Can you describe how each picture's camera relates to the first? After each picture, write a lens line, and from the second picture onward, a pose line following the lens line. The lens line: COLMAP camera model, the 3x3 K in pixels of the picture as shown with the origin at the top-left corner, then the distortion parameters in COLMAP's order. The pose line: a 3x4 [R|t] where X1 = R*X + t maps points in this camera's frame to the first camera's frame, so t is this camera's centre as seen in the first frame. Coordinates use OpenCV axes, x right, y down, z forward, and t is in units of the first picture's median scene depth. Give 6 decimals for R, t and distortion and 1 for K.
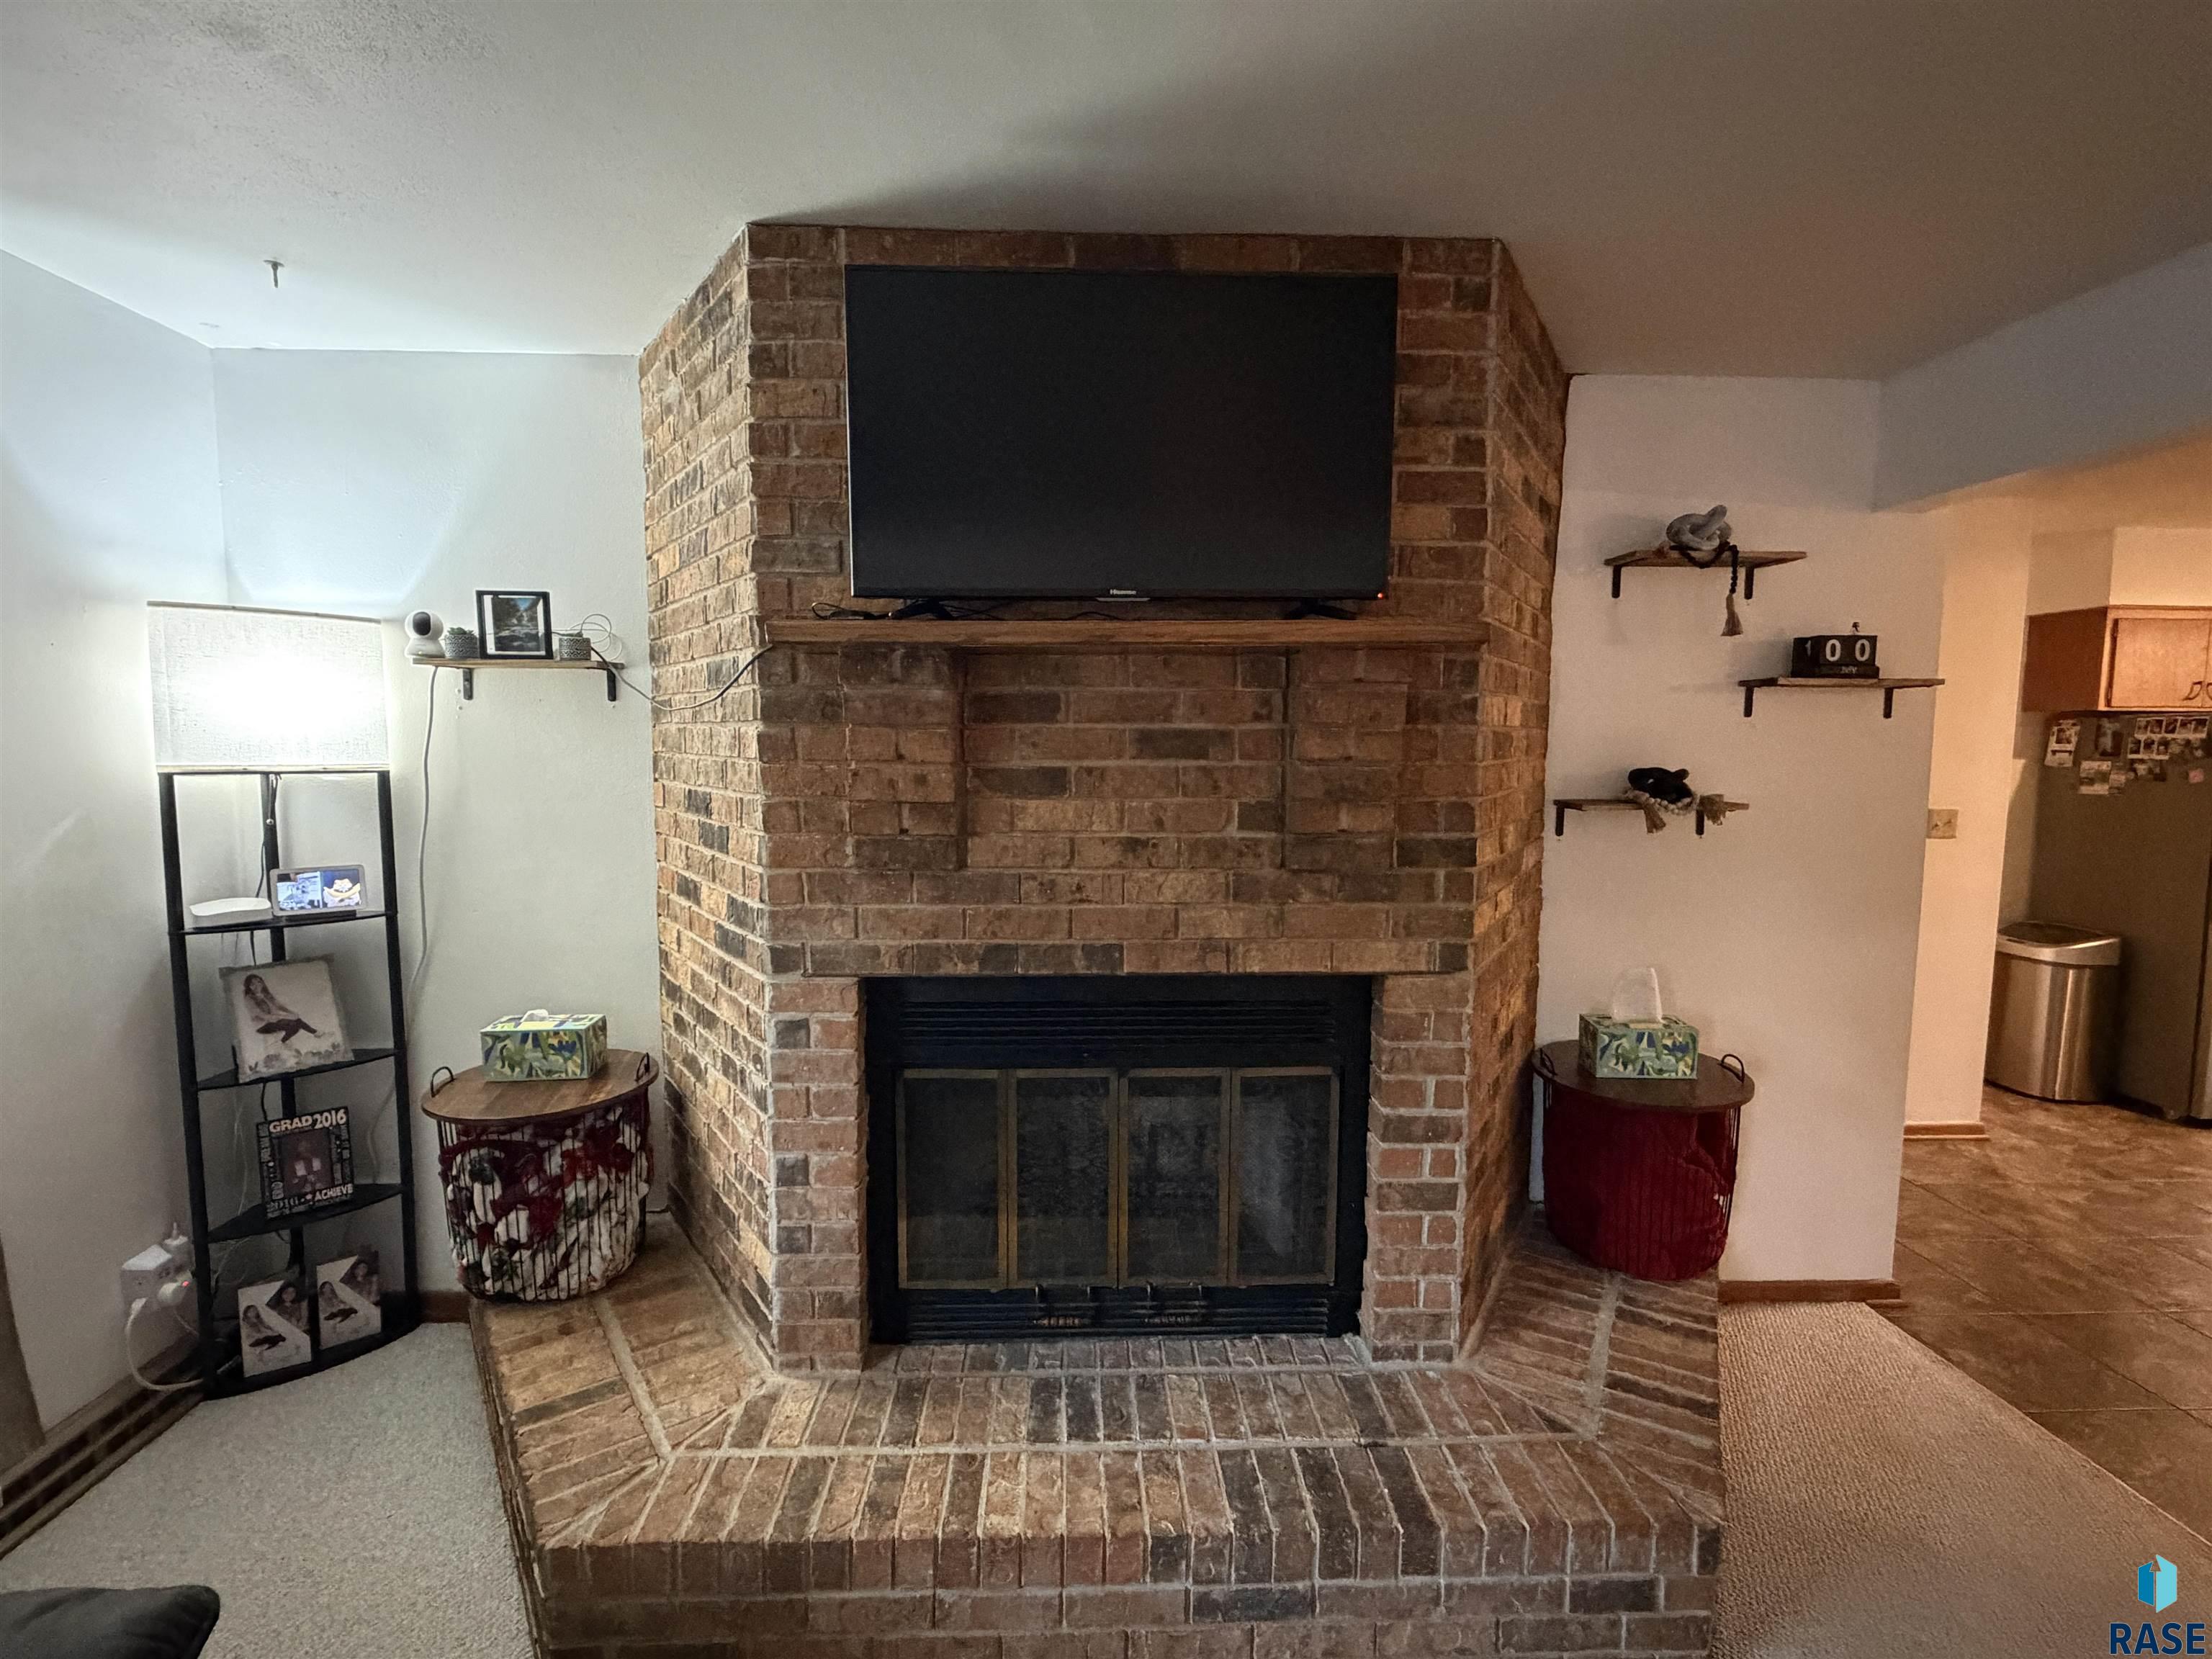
lens RADIAL K [[1033.2, 0, 1095.8], [0, 1033.2, 831.5], [0, 0, 1]] dist [0.000523, -0.000360]
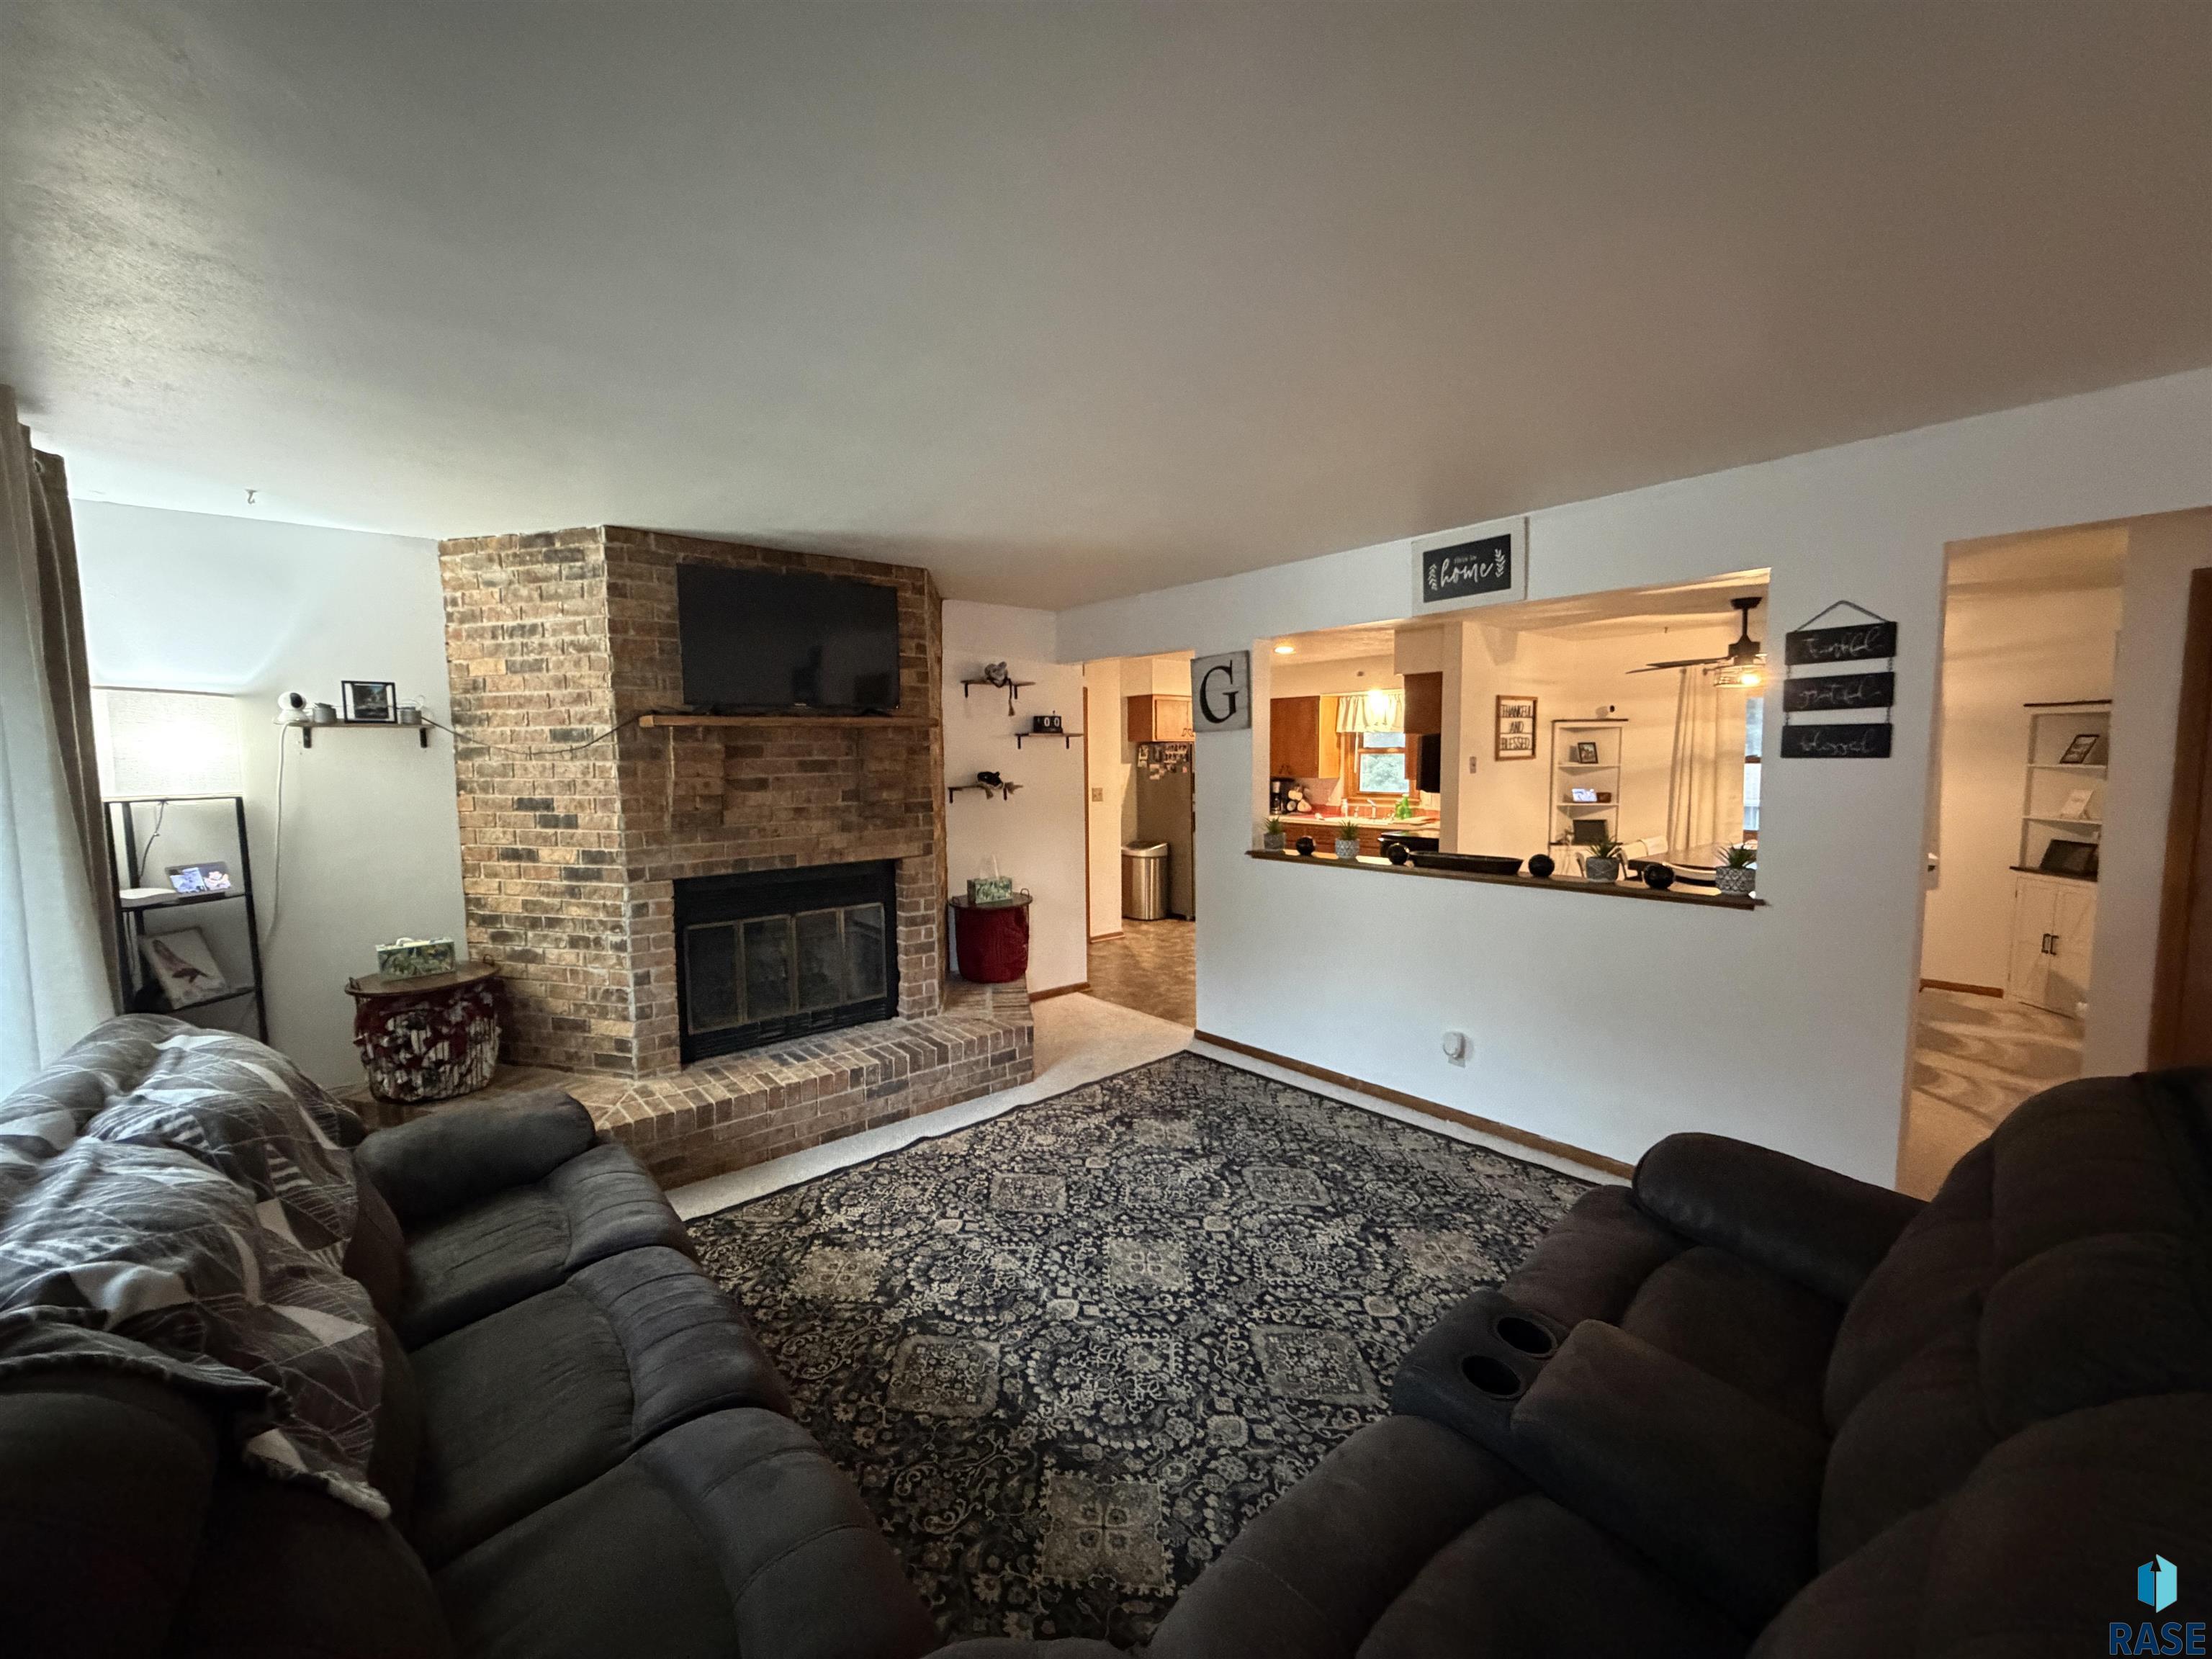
lens RADIAL K [[884.9, 0, 1097.7], [0, 884.9, 831.7], [0, 0, 1]] dist [0.002134, -0.000078]
pose [[0.793977, -0.068062, 0.604125, -0.560319], [0.070491, 0.997318, 0.019716, 0.061203], [-0.603847, 0.026931, 0.796645, -0.866564]]
